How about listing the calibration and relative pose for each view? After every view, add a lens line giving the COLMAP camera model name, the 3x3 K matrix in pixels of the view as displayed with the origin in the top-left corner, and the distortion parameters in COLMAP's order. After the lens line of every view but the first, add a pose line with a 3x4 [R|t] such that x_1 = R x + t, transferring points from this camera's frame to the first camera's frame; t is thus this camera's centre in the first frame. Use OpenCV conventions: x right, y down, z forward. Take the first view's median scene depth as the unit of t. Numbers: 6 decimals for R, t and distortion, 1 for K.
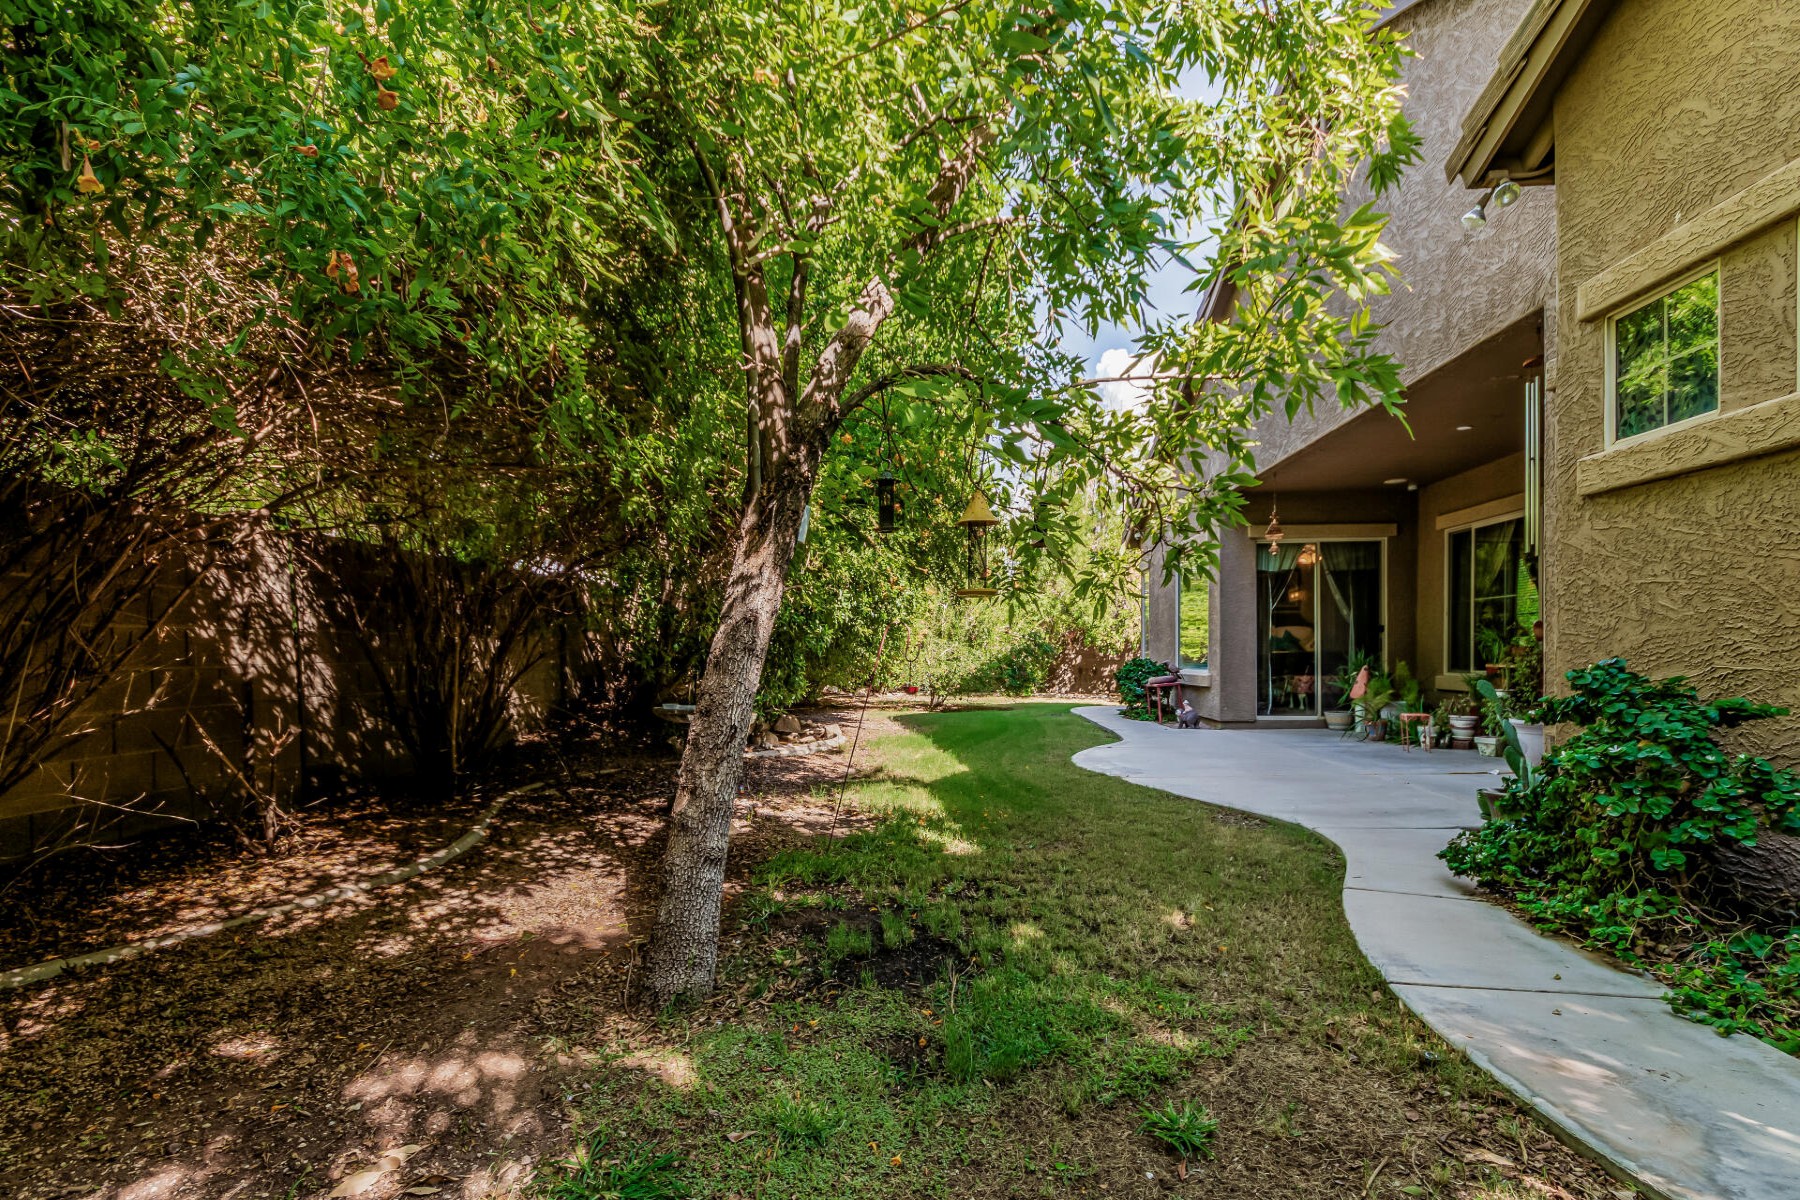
lens RADIAL K [[831.4, 0, 899.1], [0, 831.4, 655.1], [0, 0, 1]] dist [0.003103, 0.000793]
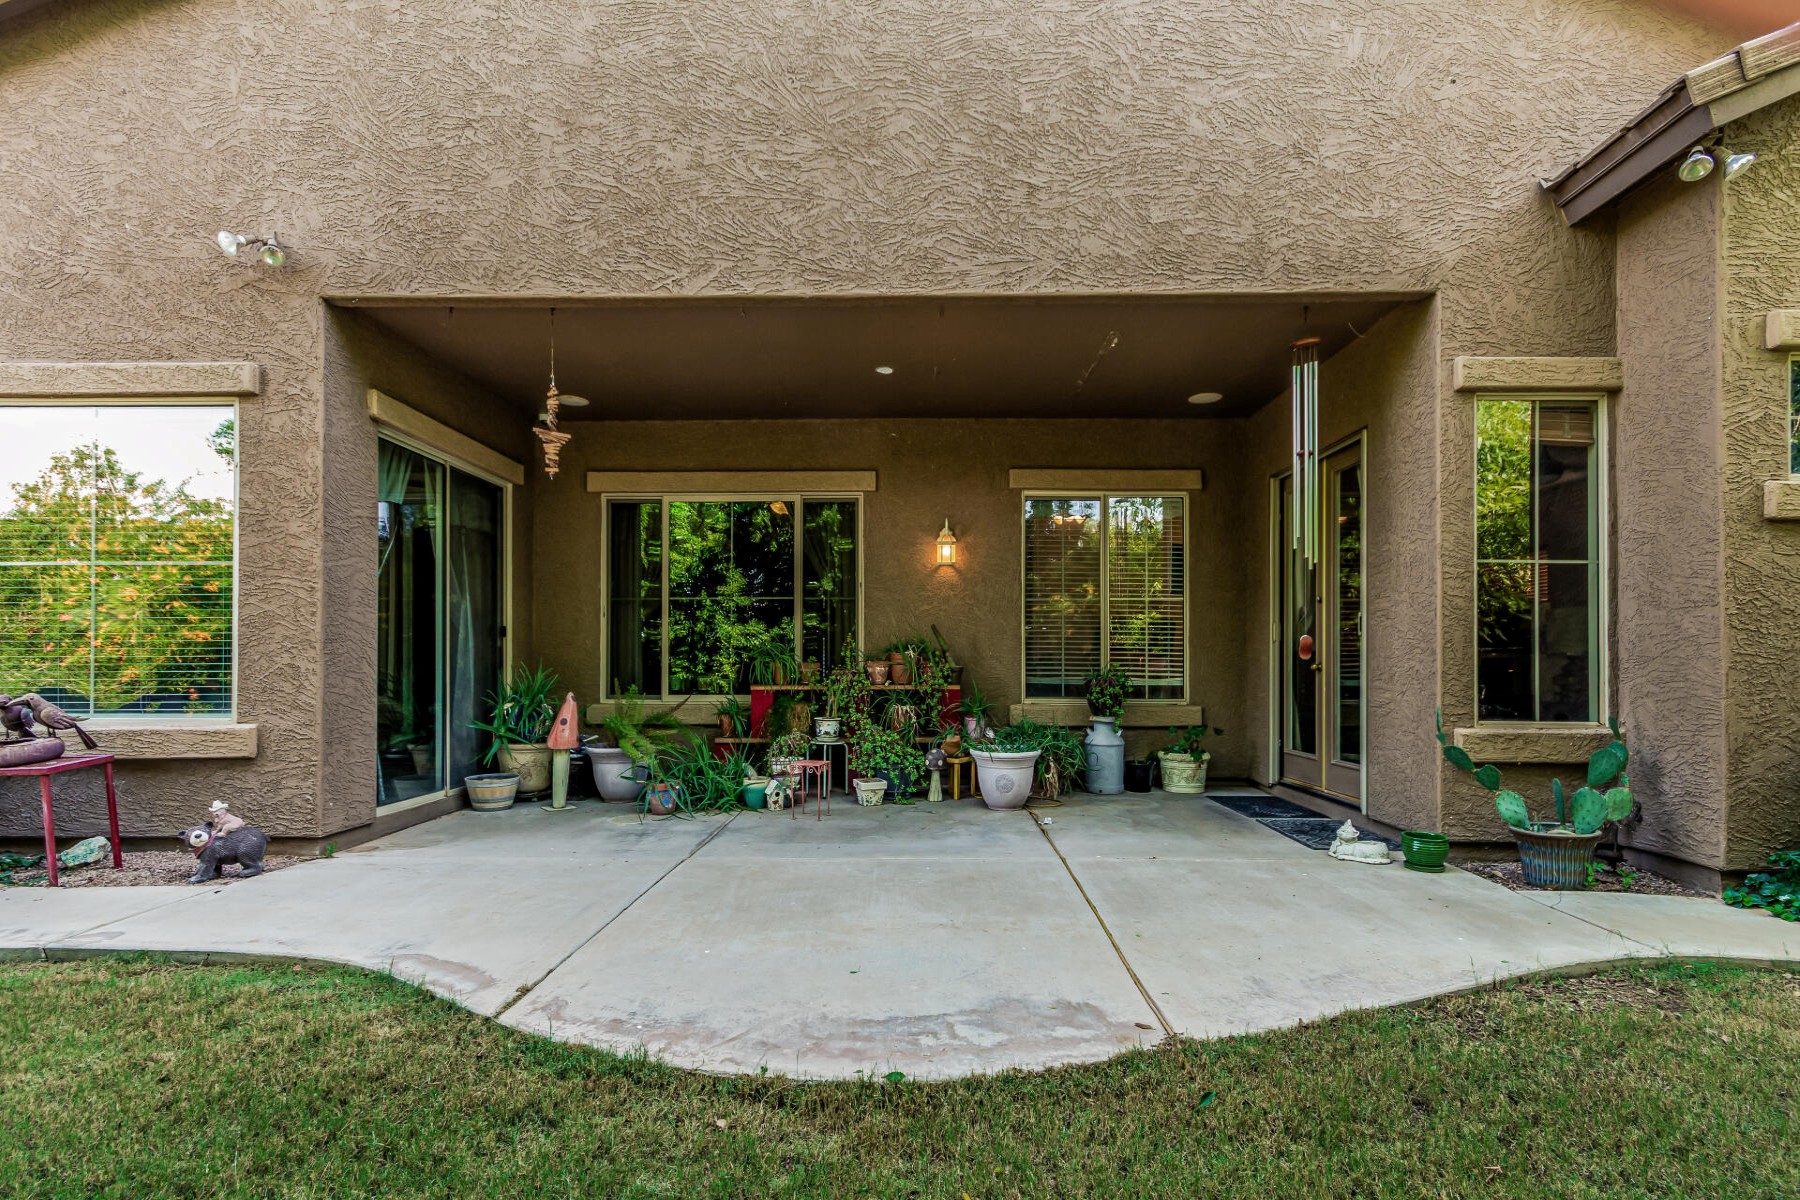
lens RADIAL K [[839.0, 0, 899.2], [0, 839.0, 663.4], [0, 0, 1]] dist [-0.001369, 0.000104]
pose [[-0.049817, 0.008274, 0.998724, -0.059041], [0.004801, 0.999956, -0.008045, -0.002824], [-0.998747, 0.004394, -0.049855, 0.941521]]
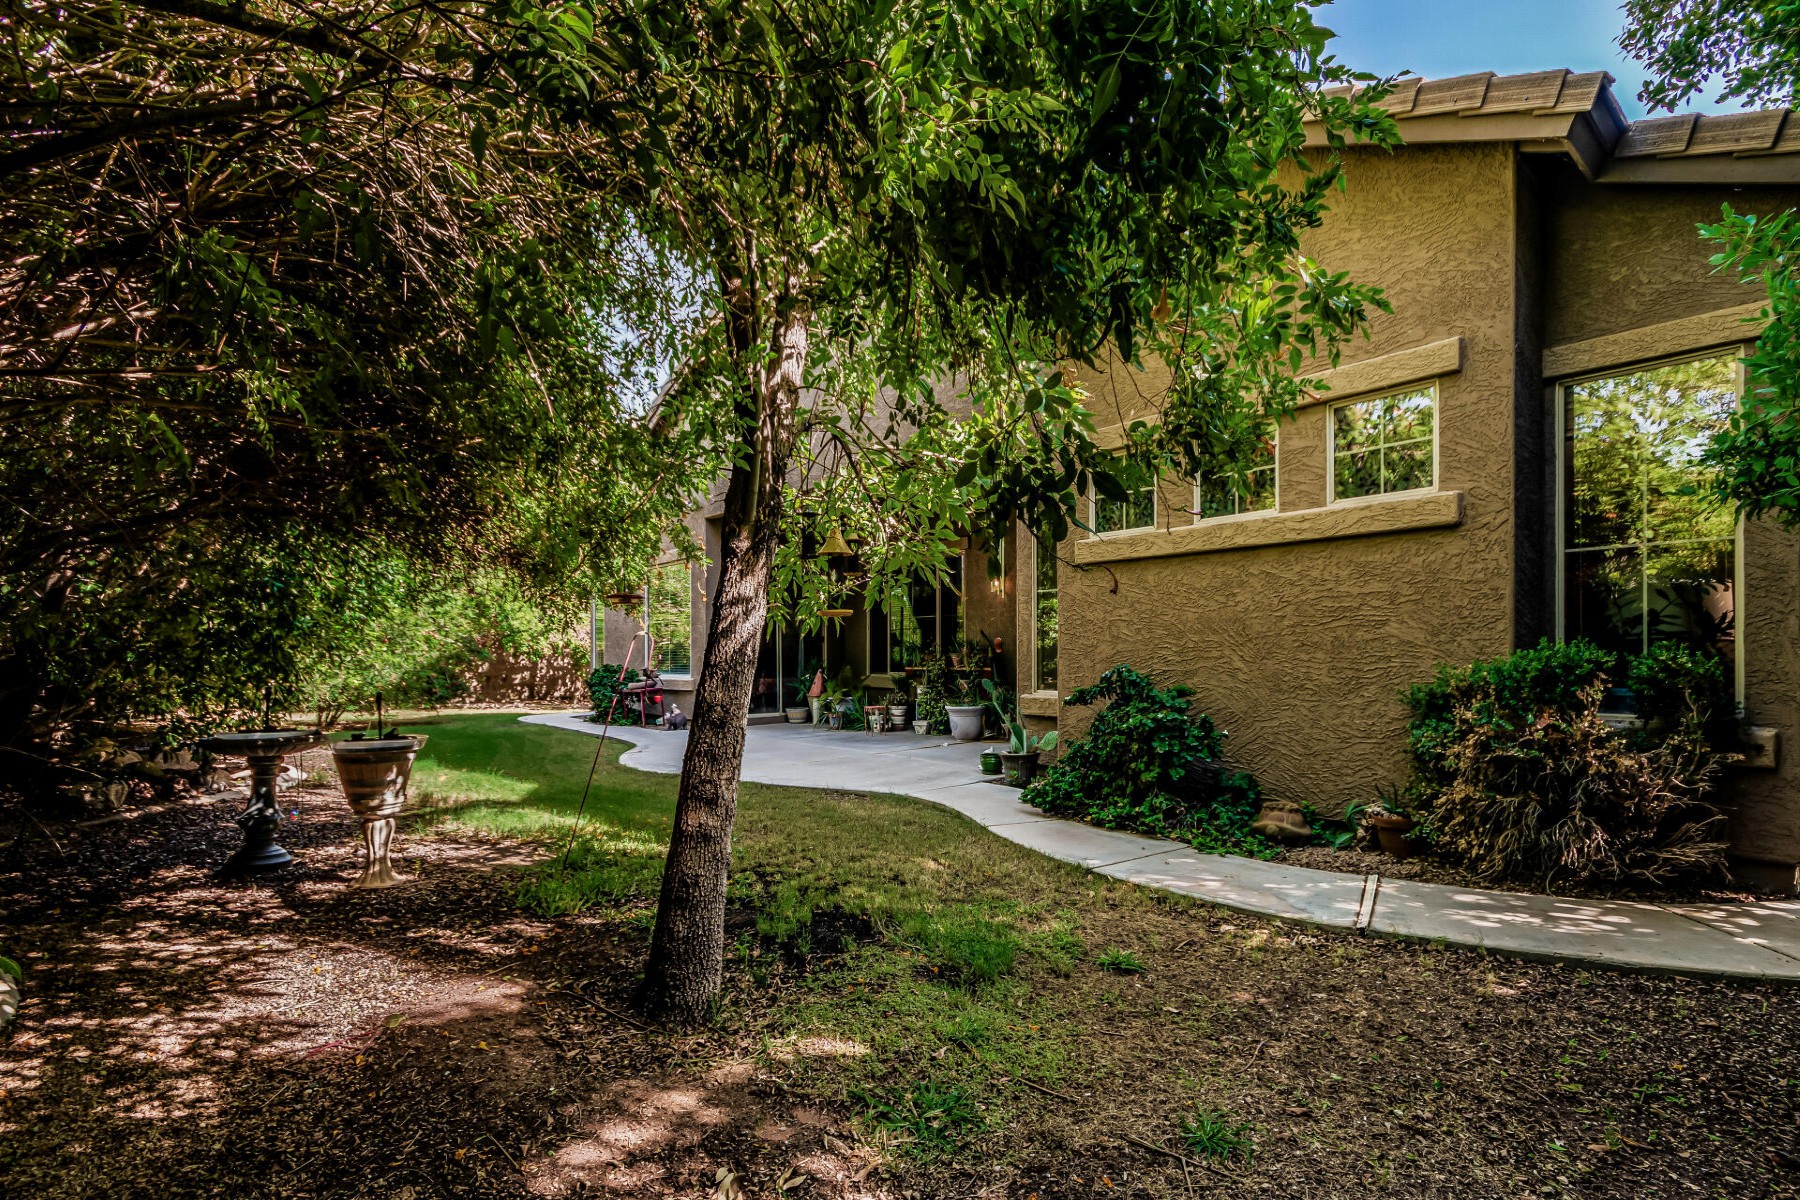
lens RADIAL K [[839.0, 0, 899.2], [0, 839.0, 663.4], [0, 0, 1]] dist [-0.001369, 0.000104]
pose [[0.719402, -0.008908, 0.694536, -0.257337], [0.005516, 0.999960, 0.007111, -0.005284], [-0.694572, -0.001284, 0.719422, 0.029766]]
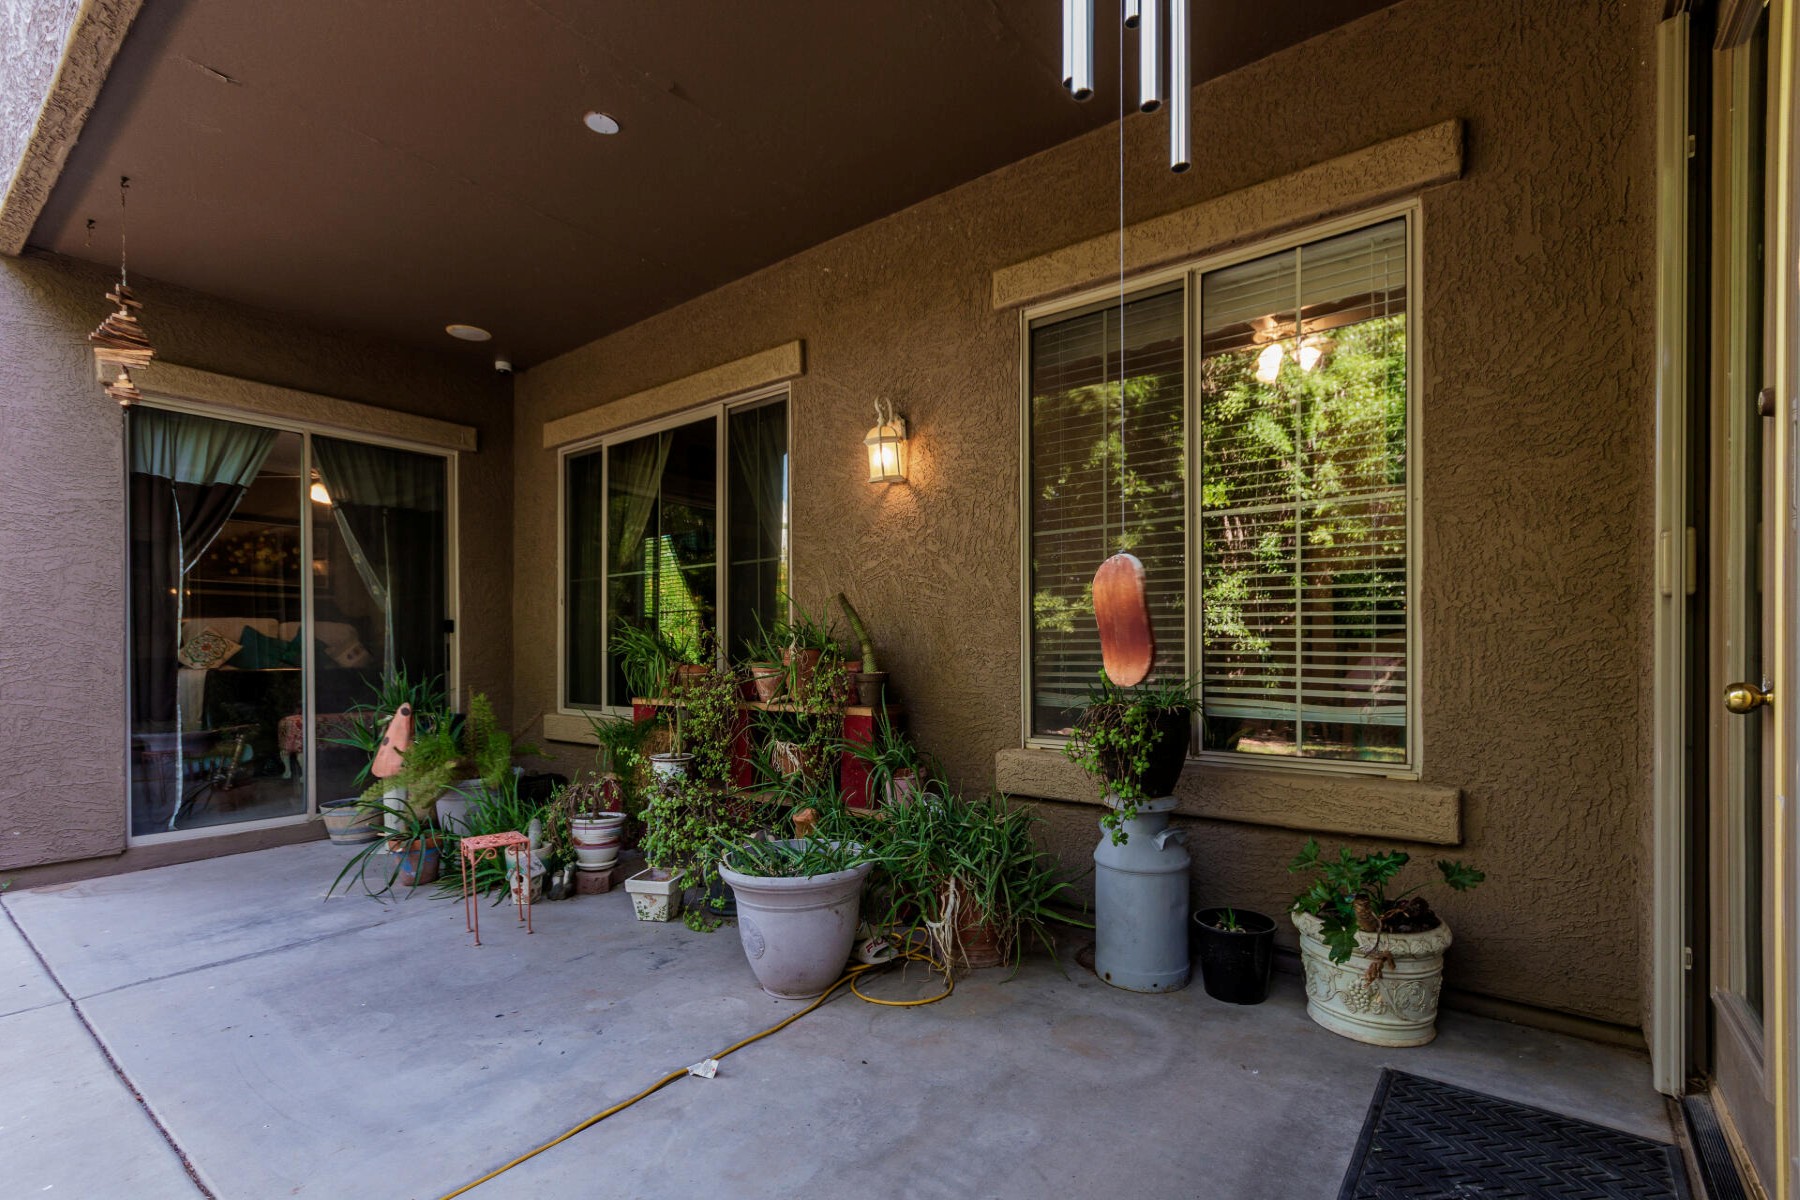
lens RADIAL K [[831.4, 0, 899.1], [0, 831.4, 655.1], [0, 0, 1]] dist [0.003103, 0.000793]
pose [[0.565391, -0.002761, 0.824818, 0.395058], [0.007504, 0.999970, -0.001796, -0.013664], [-0.824789, 0.007204, 0.565395, 0.605354]]
